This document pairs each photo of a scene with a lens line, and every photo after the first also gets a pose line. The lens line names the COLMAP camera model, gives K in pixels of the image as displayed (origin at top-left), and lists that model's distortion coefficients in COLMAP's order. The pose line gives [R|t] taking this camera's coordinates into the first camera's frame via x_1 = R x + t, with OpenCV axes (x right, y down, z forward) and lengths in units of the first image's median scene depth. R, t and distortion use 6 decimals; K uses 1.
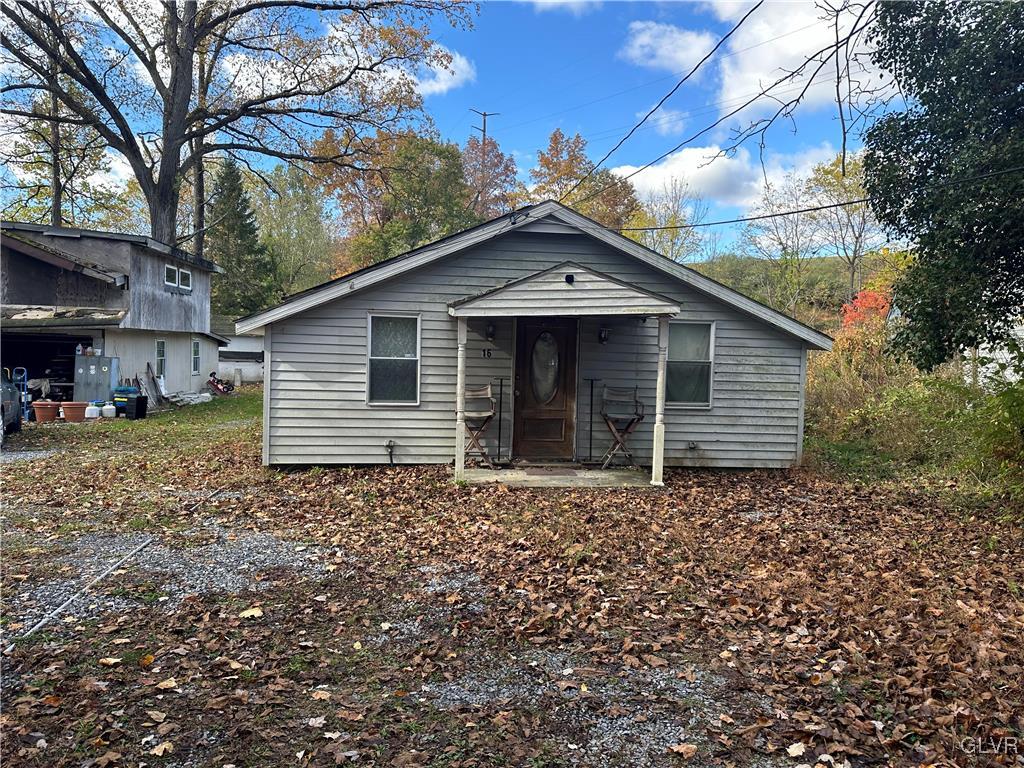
lens RADIAL K [[707.2, 0, 511.1], [0, 707.2, 377.5], [0, 0, 1]] dist [0.002165, -0.001042]
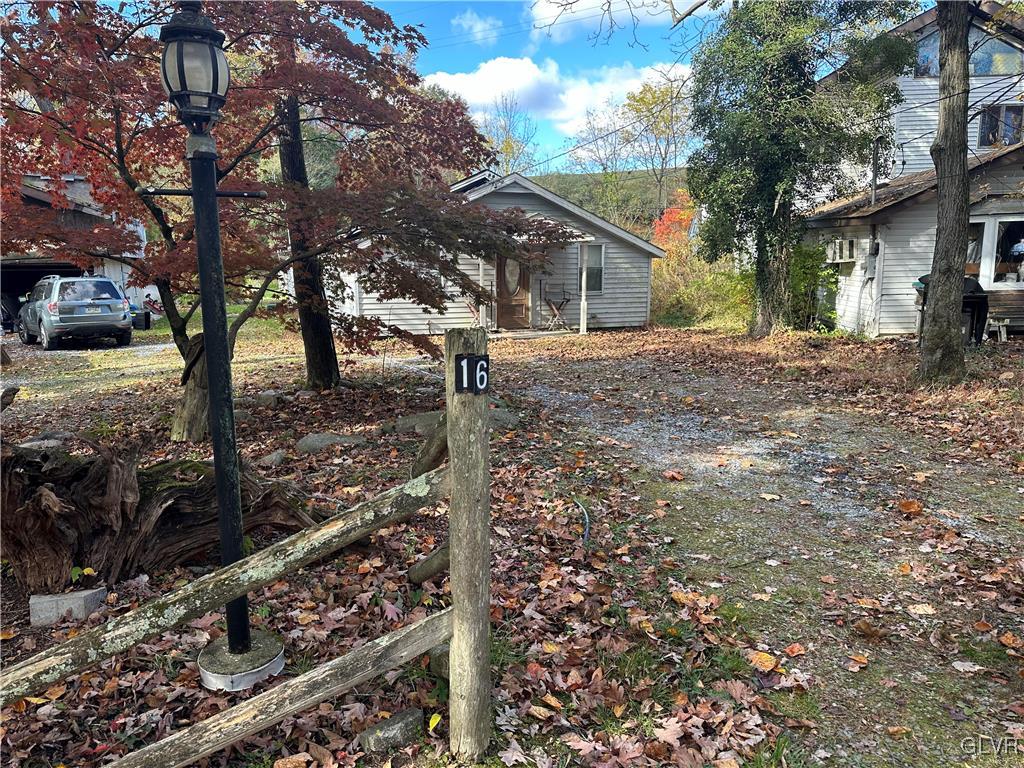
lens RADIAL K [[707.2, 0, 510.7], [0, 707.2, 387.6], [0, 0, 1]] dist [0.002165, -0.001042]
pose [[0.965812, -0.078413, 0.247099, -0.245612], [0.043417, 0.988621, 0.144026, 0.007188], [-0.255581, -0.128374, 0.958227, -0.407937]]
